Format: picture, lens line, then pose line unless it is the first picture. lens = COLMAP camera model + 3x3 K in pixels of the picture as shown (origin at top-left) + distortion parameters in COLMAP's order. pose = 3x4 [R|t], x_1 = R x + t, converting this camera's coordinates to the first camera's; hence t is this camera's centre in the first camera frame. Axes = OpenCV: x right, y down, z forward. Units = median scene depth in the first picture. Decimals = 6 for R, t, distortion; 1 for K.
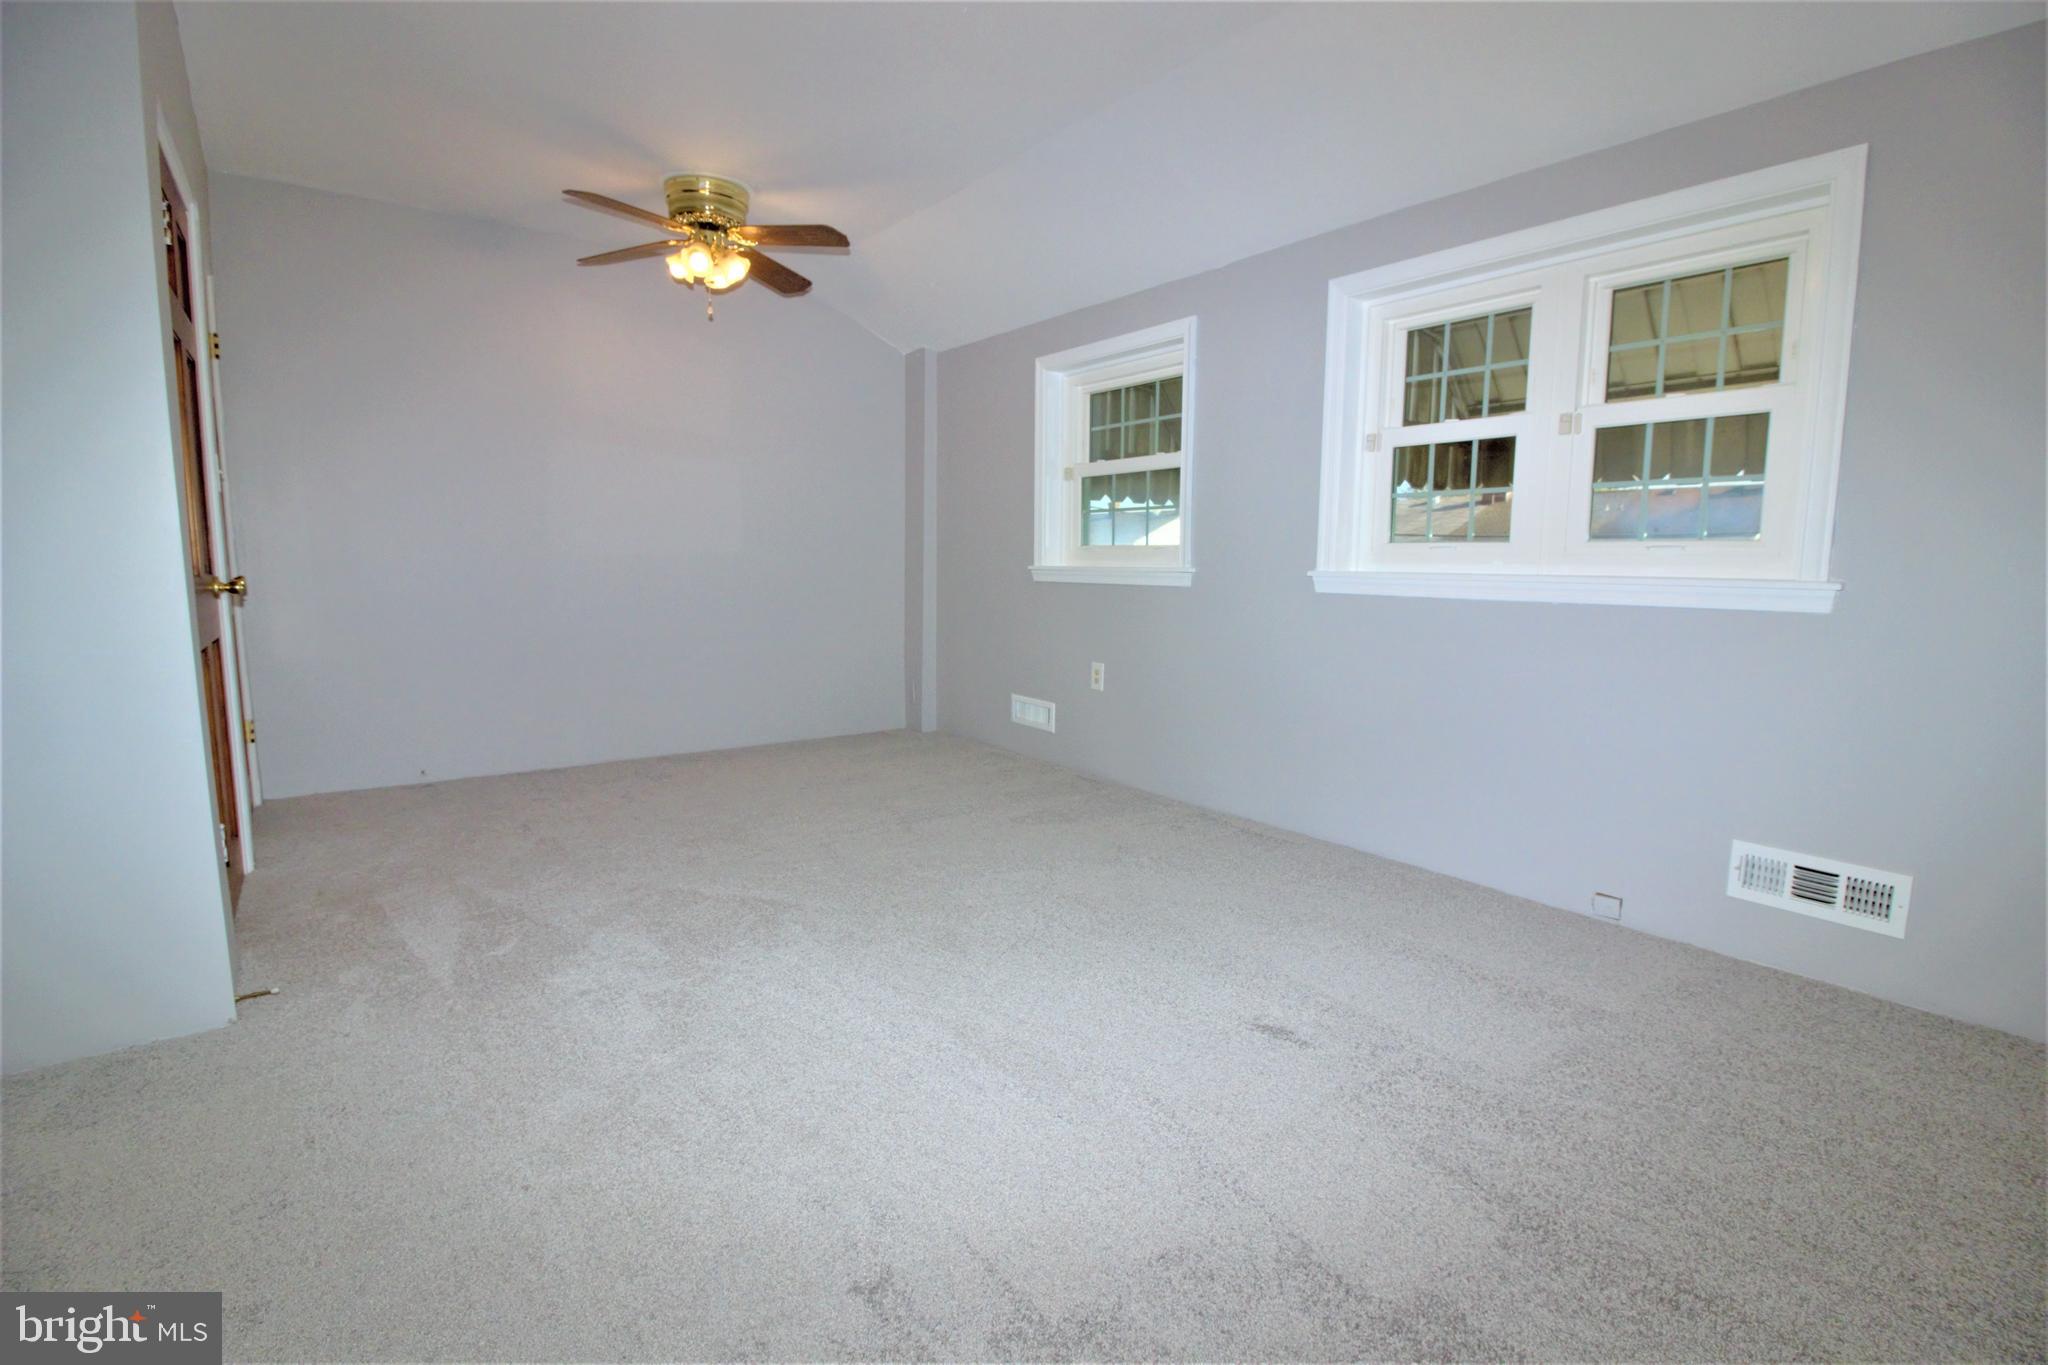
lens RADIAL K [[944.9, 0, 1032.7], [0, 944.9, 674.9], [0, 0, 1]] dist [0.000925, -0.014756]
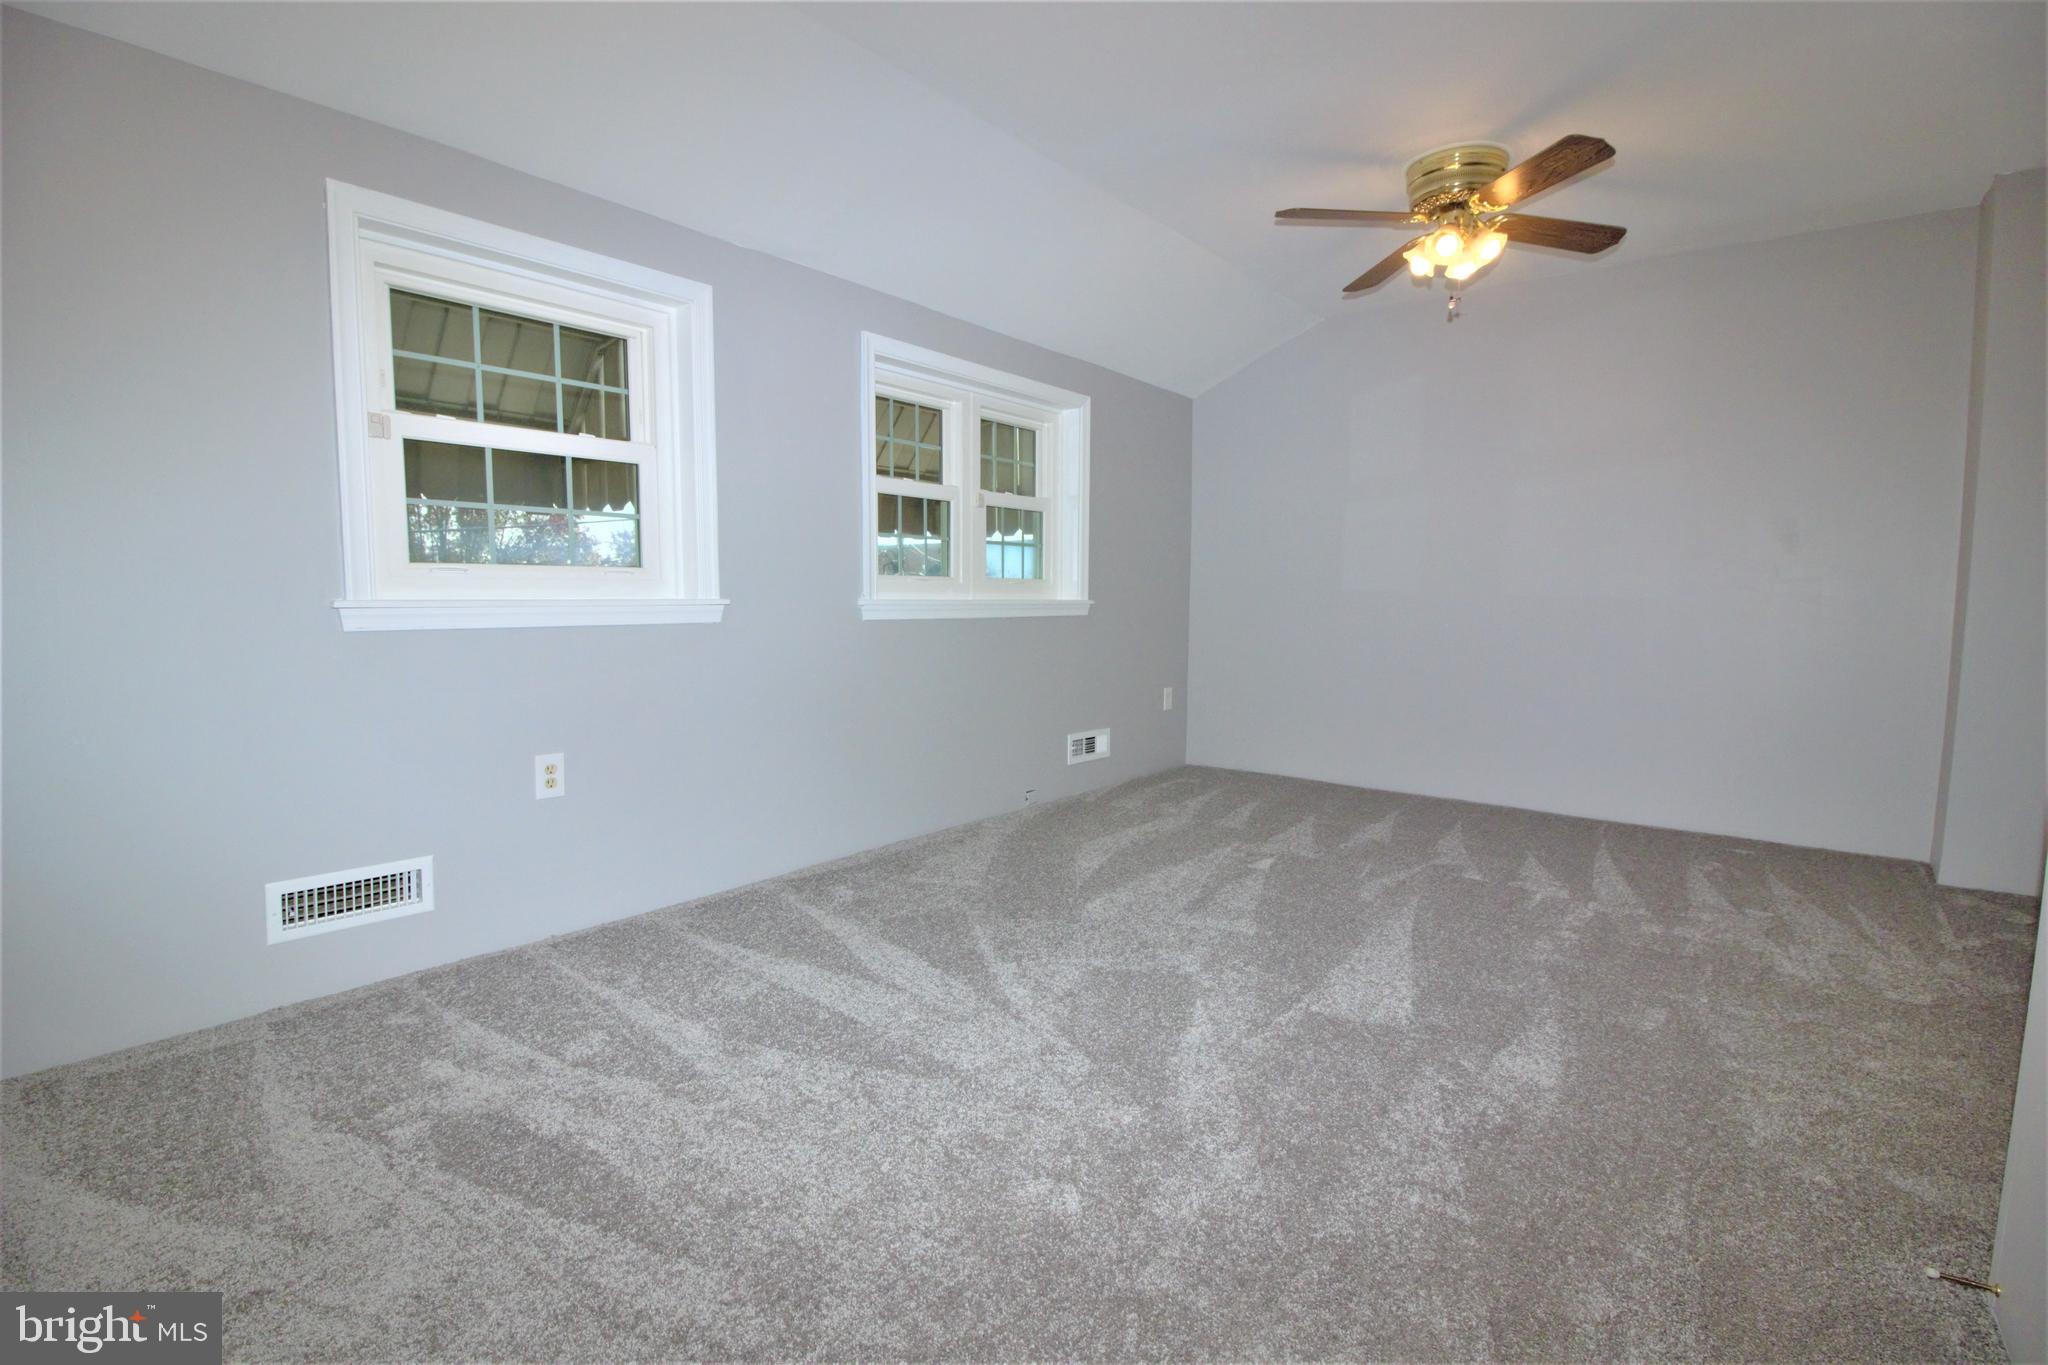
lens RADIAL K [[974.5, 0, 1062.4], [0, 974.5, 688.7], [0, 0, 1]] dist [0.032613, 0.000157]
pose [[-0.264603, -0.105425, 0.958578, -0.675088], [0.109948, 0.984227, 0.138596, -0.114304], [-0.958069, 0.142067, -0.248838, 0.876237]]
